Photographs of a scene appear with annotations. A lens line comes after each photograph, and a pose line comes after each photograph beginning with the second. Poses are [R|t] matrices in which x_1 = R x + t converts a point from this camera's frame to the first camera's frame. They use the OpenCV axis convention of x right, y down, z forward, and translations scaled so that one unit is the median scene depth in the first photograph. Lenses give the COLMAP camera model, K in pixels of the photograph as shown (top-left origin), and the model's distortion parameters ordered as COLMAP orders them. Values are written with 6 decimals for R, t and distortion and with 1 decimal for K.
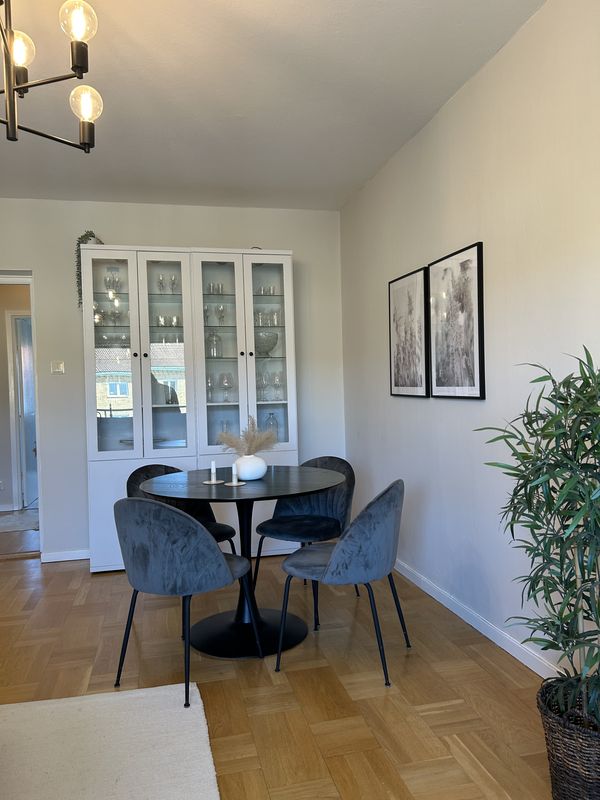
lens RADIAL K [[601.9, 0, 300.7], [0, 601.9, 398.6], [0, 0, 1]] dist [0.058051, -0.021623]
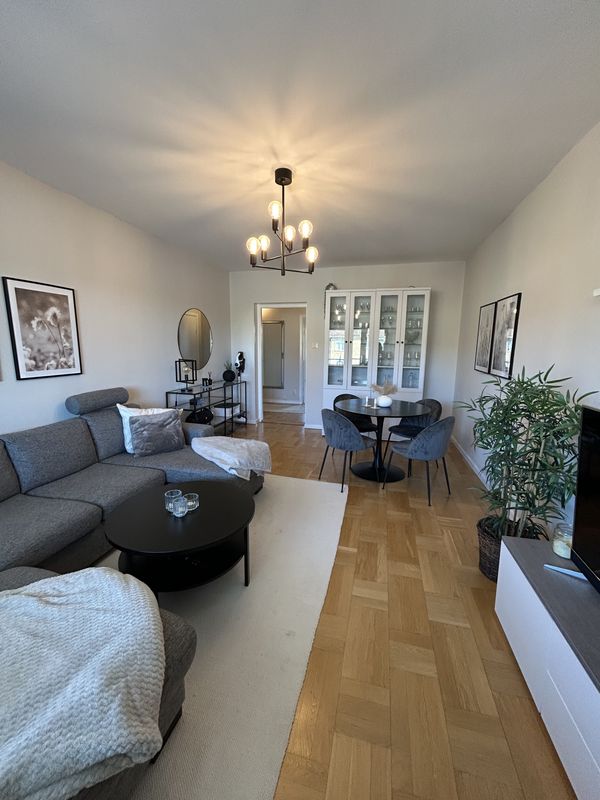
lens RADIAL K [[319.9, 0, 301.3], [0, 319.9, 402.5], [0, 0, 1]] dist [-0.006607, -0.000163]
pose [[0.890747, 0.115947, -0.439462, 0.144488], [-0.043960, 0.984358, 0.170609, -0.059585], [0.452369, -0.132650, 0.881911, -0.142048]]
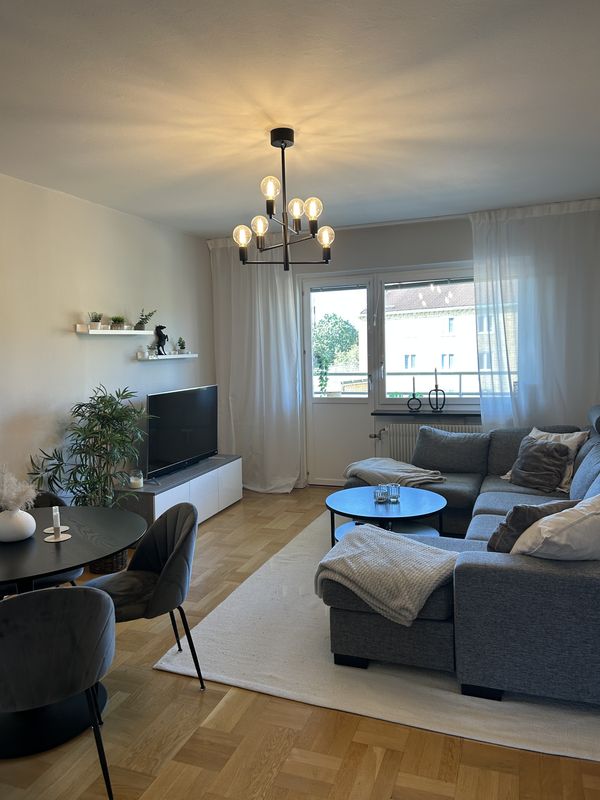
lens RADIAL K [[601.9, 0, 298.0], [0, 601.9, 397.9], [0, 0, 1]] dist [0.058051, -0.021623]
pose [[0.841005, 0.044407, -0.539202, 0.311376], [0.000439, 0.996569, 0.082760, -0.091194], [0.541028, -0.069839, 0.838100, -0.311016]]
